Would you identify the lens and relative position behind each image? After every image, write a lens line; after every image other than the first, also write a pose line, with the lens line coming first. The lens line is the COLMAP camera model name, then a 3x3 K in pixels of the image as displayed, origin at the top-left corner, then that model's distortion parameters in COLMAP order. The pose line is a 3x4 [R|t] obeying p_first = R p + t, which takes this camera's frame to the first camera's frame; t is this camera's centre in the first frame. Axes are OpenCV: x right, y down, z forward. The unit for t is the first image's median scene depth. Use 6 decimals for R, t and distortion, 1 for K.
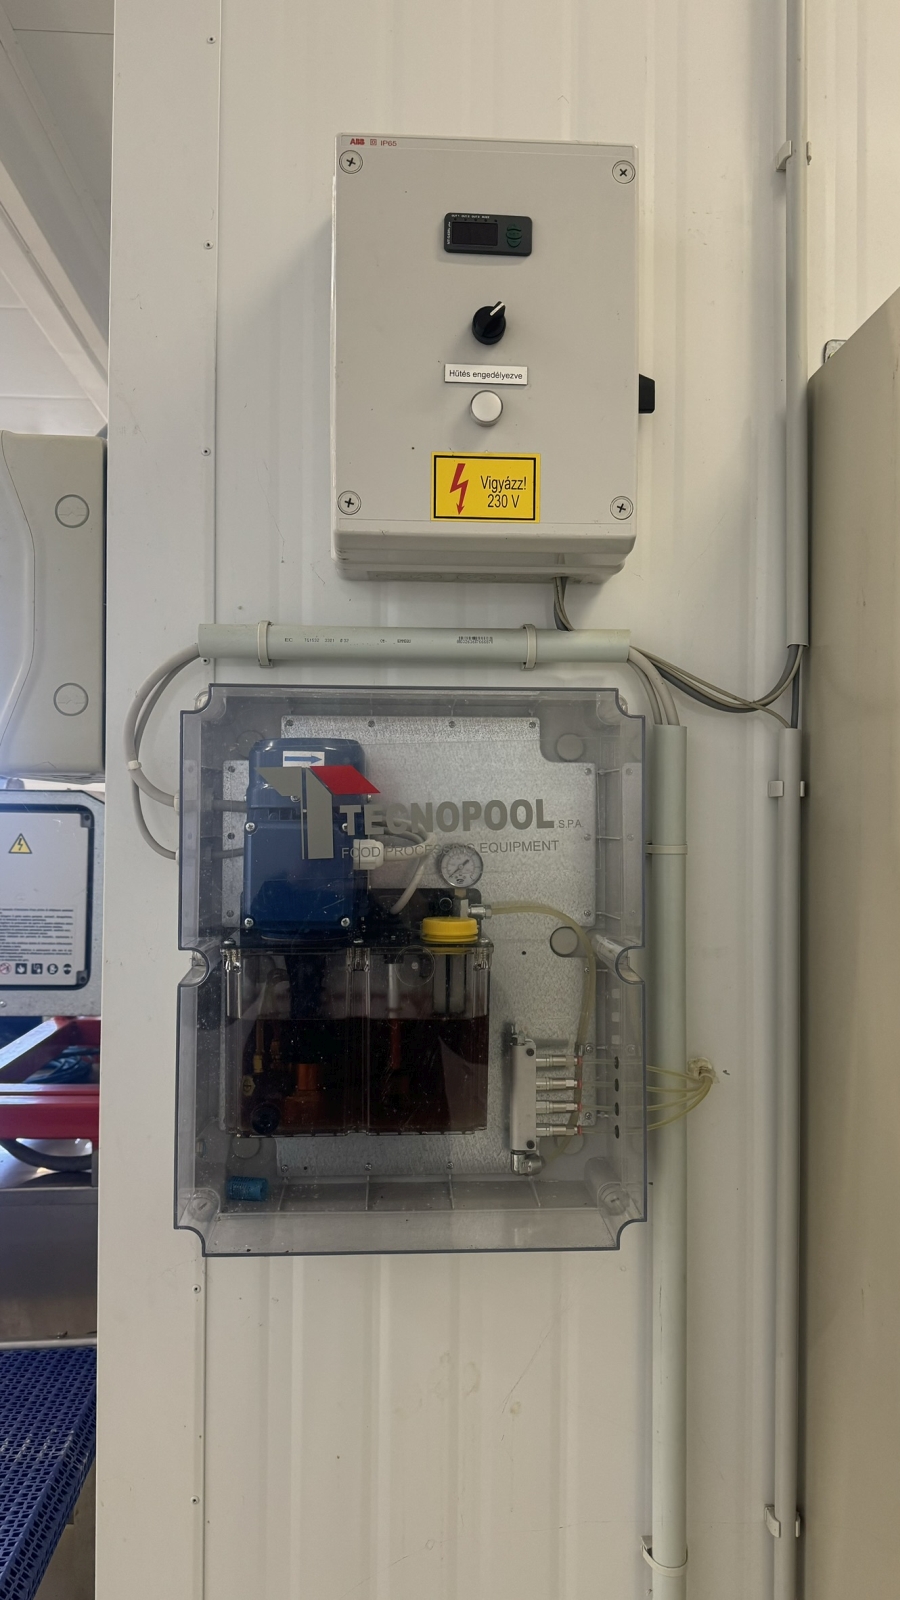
lens RADIAL K [[1027.4, 0, 450.0], [0, 1027.4, 800.0], [0, 0, 1]] dist [0.034580, -0.001306]
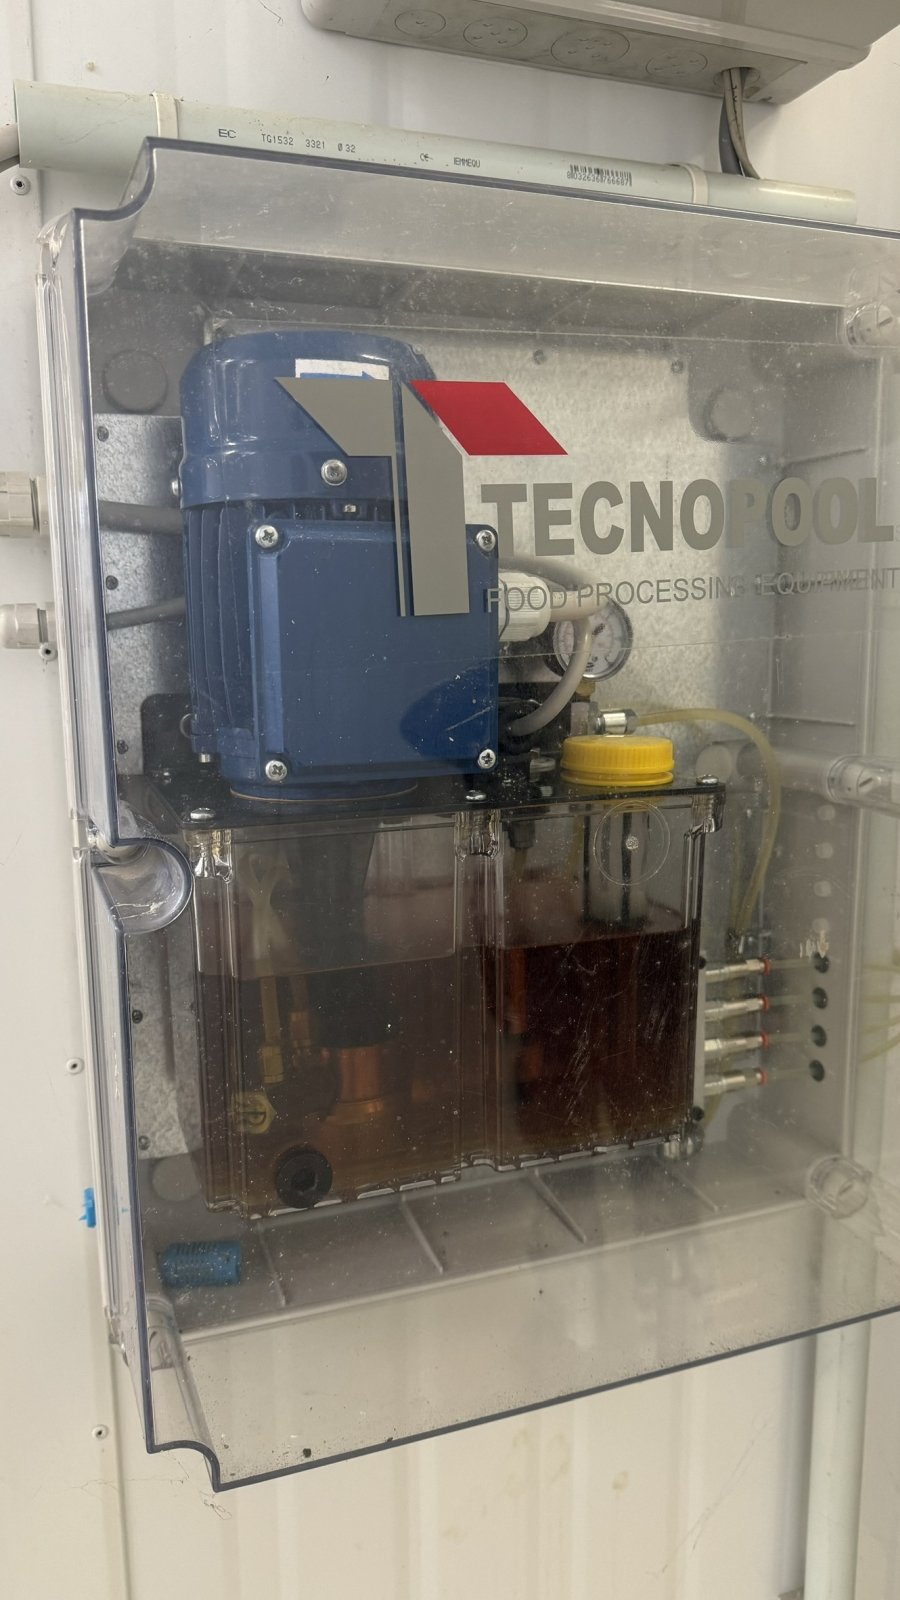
lens RADIAL K [[1123.8, 0, 447.9], [0, 1123.8, 801.7], [0, 0, 1]] dist [0.041874, -0.055571]
pose [[0.960686, -0.060004, 0.271075, -0.241716], [0.008151, 0.982041, 0.188494, 0.042985], [-0.277517, -0.178874, 0.943922, 0.517241]]
